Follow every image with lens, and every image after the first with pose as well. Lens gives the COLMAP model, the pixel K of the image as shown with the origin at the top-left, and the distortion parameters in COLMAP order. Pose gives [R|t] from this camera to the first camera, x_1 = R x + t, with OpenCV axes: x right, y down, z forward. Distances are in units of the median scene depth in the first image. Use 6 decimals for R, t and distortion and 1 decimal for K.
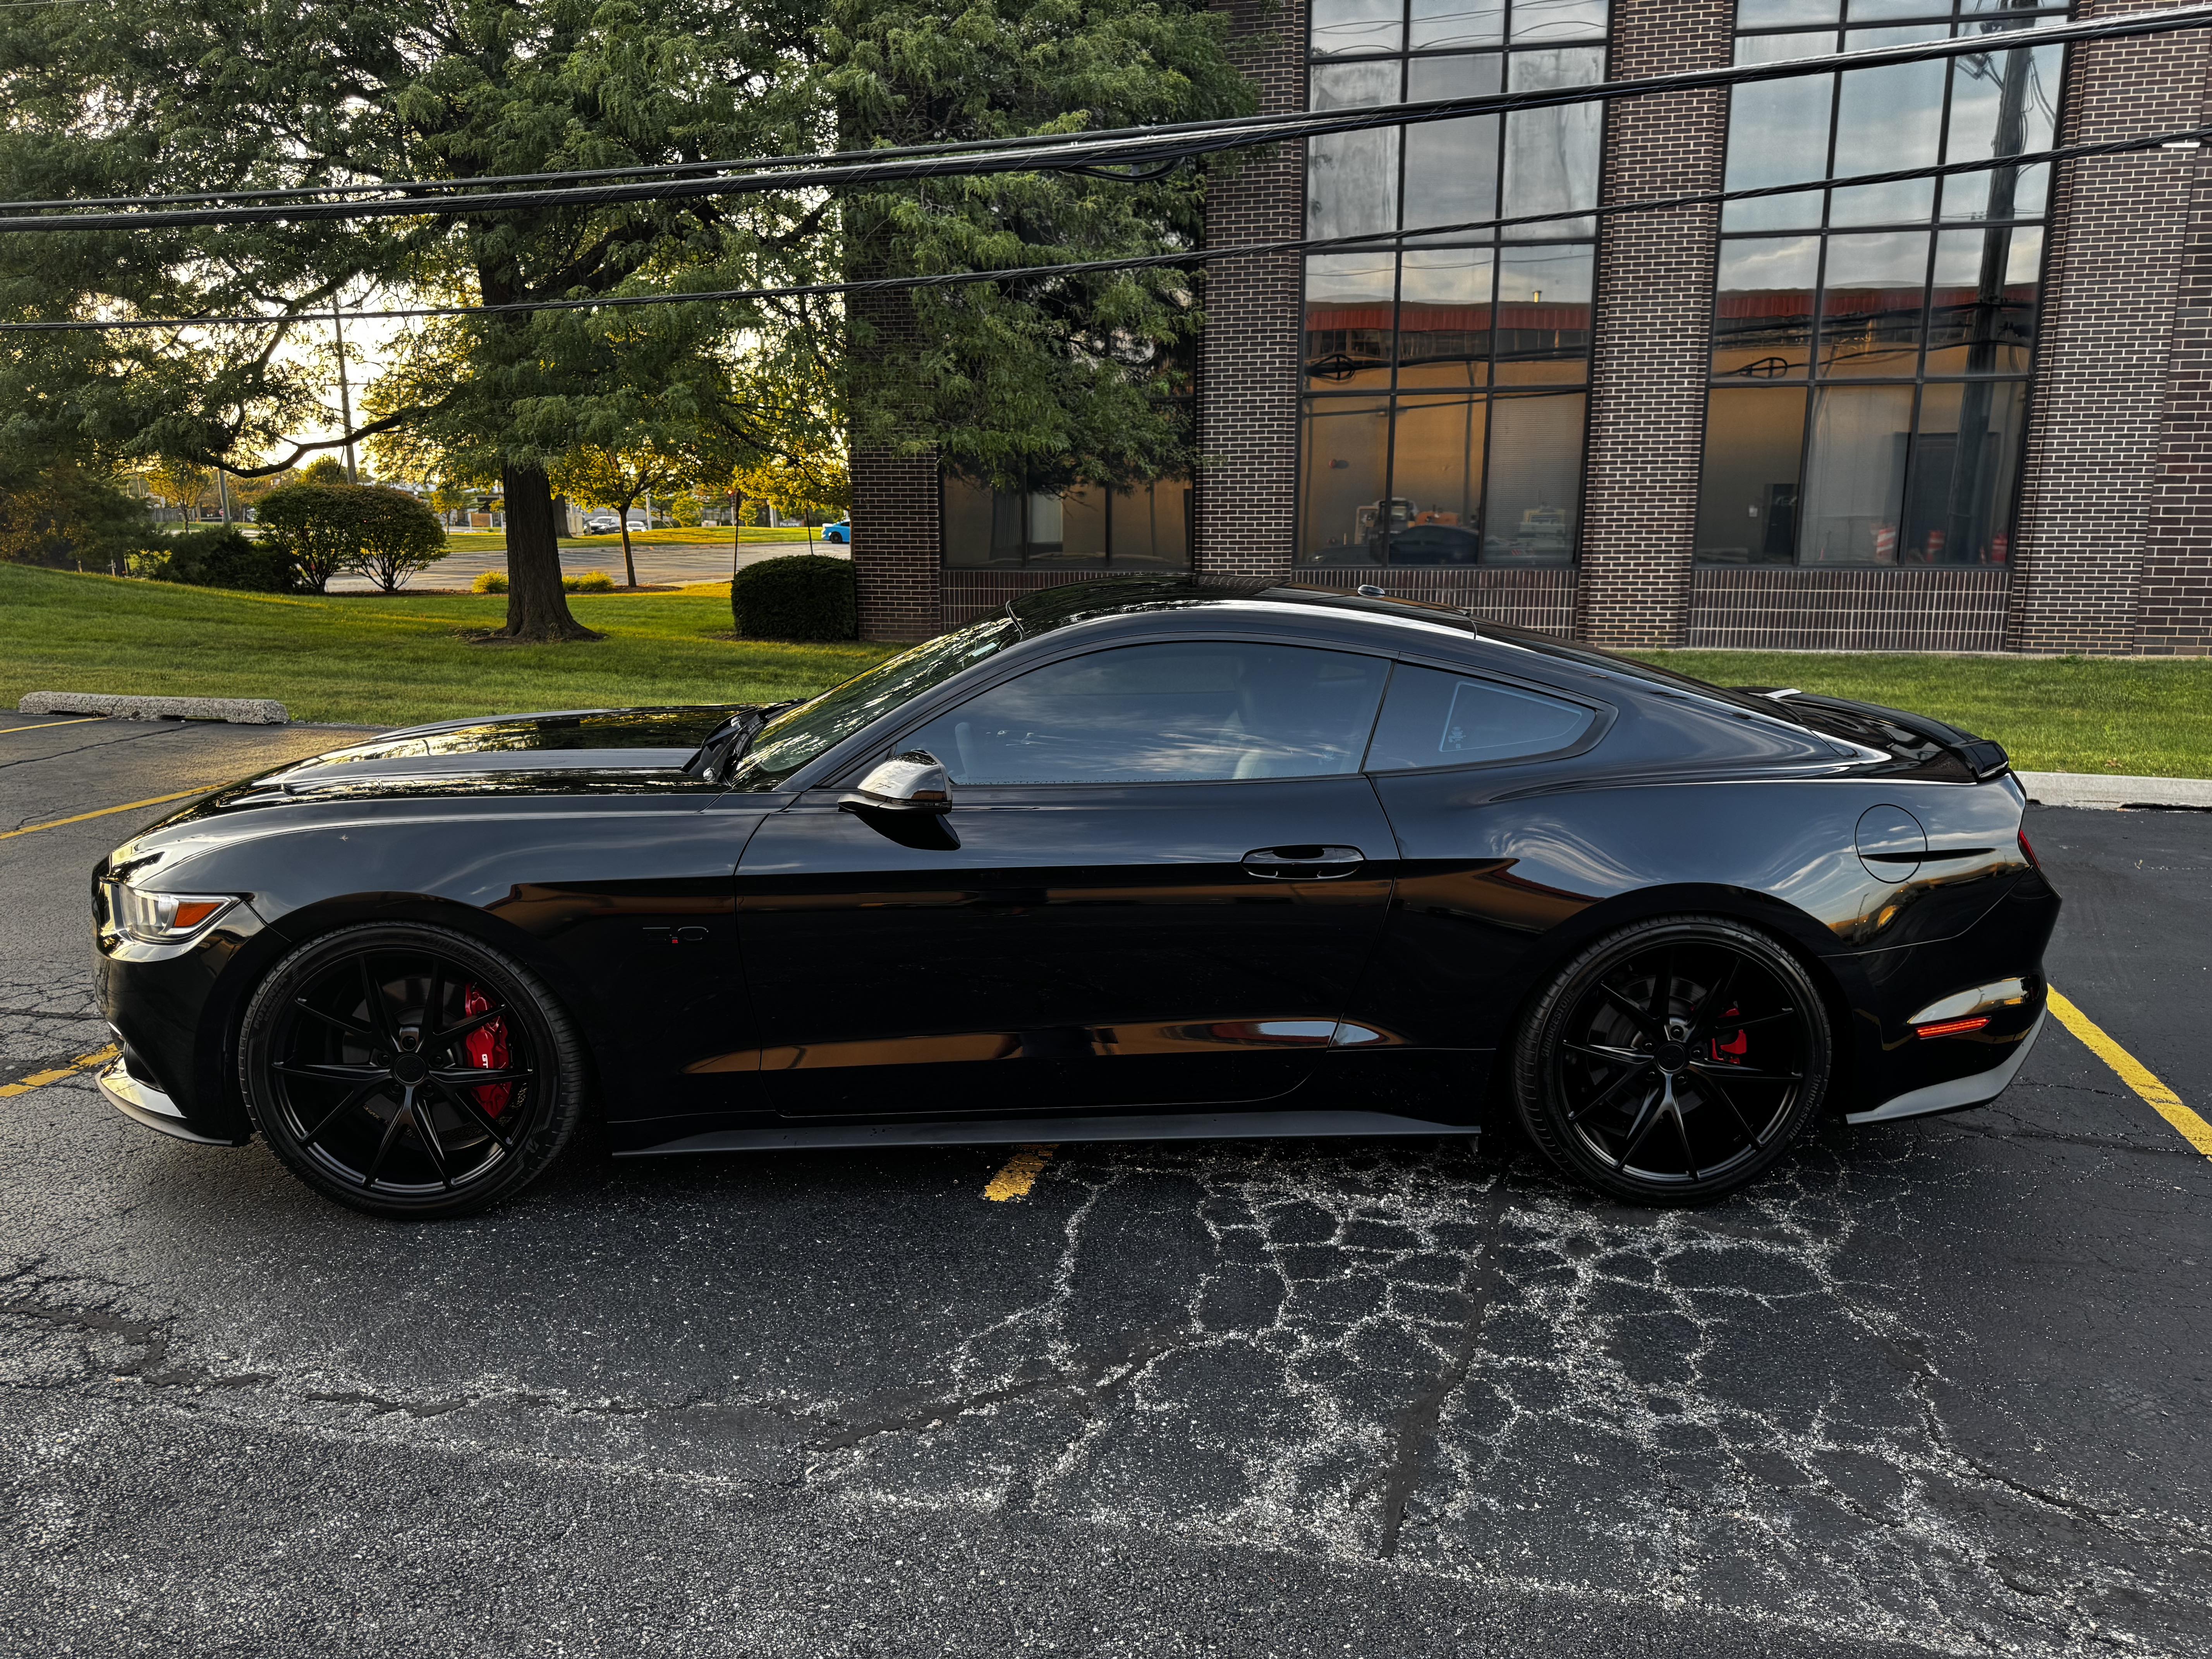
lens RADIAL K [[1578.9, 0, 1115.6], [0, 1578.9, 880.9], [0, 0, 1]] dist [0.083143, -0.138474]
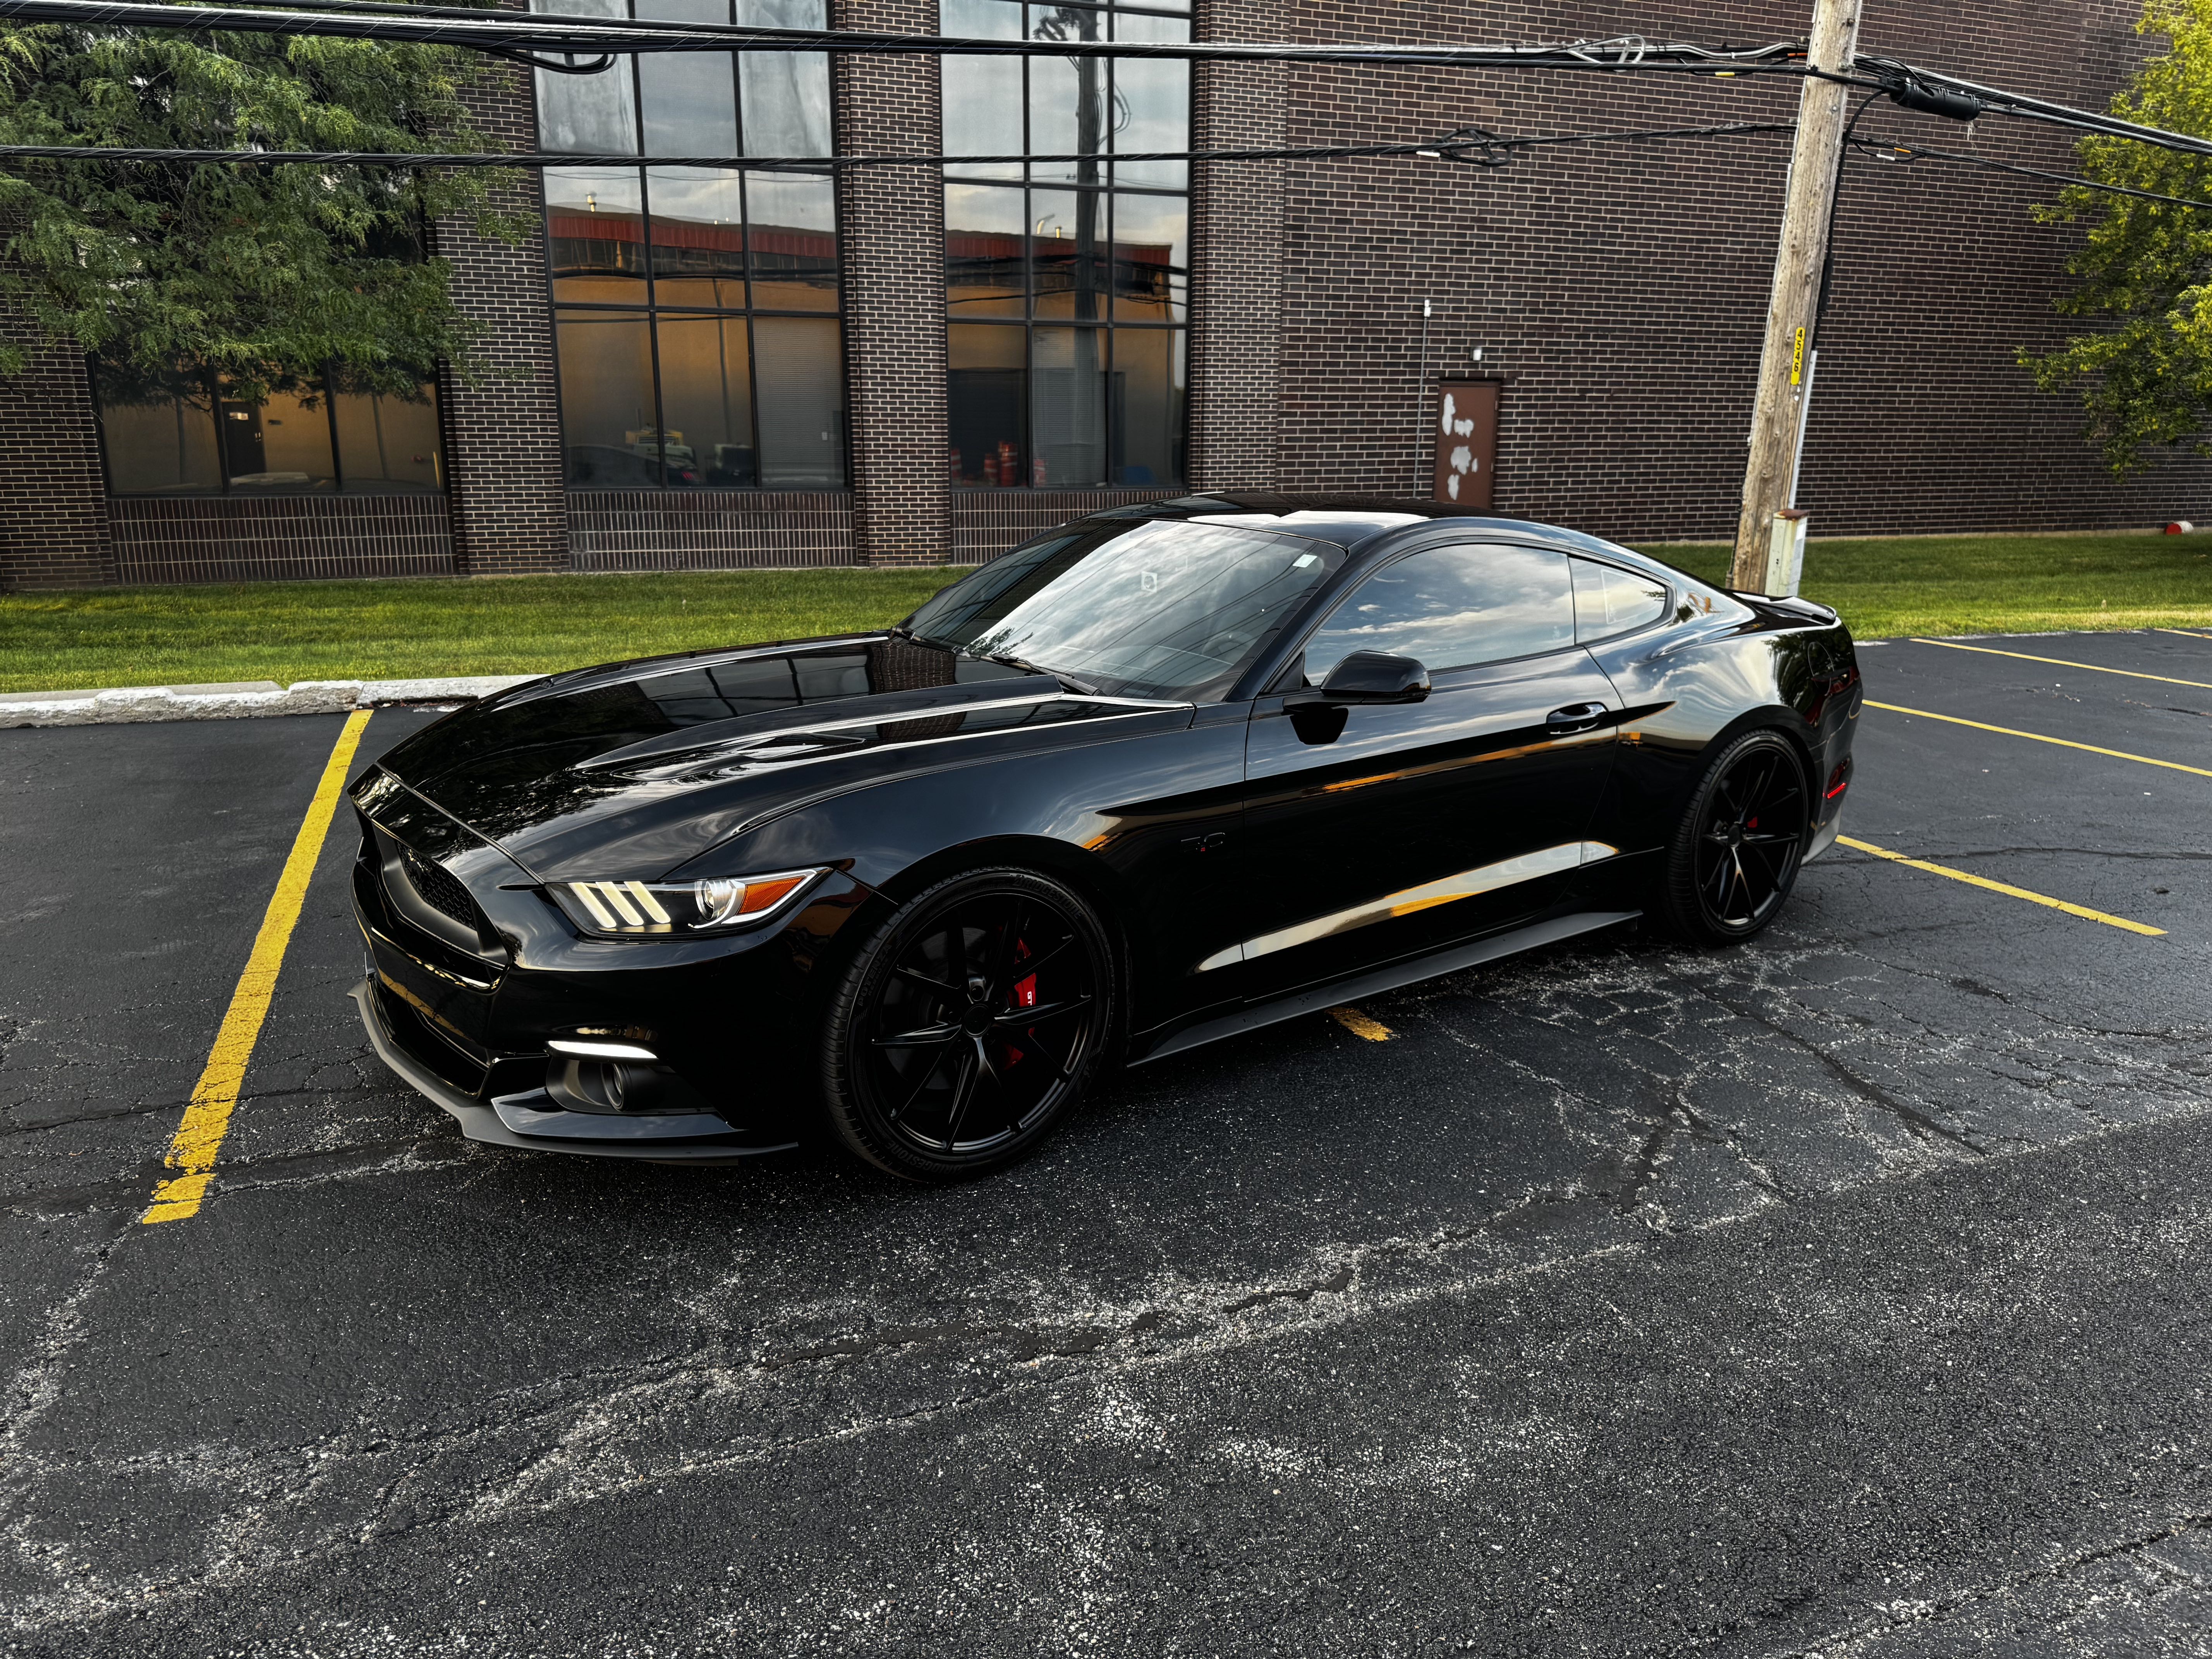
lens RADIAL K [[1578.9, 0, 1115.6], [0, 1578.9, 880.9], [0, 0, 1]] dist [0.083143, -0.138474]
pose [[0.813460, -0.149572, 0.562060, -0.827636], [0.124441, 0.988748, 0.083017, -0.030448], [-0.568153, 0.002412, 0.822920, 0.159134]]
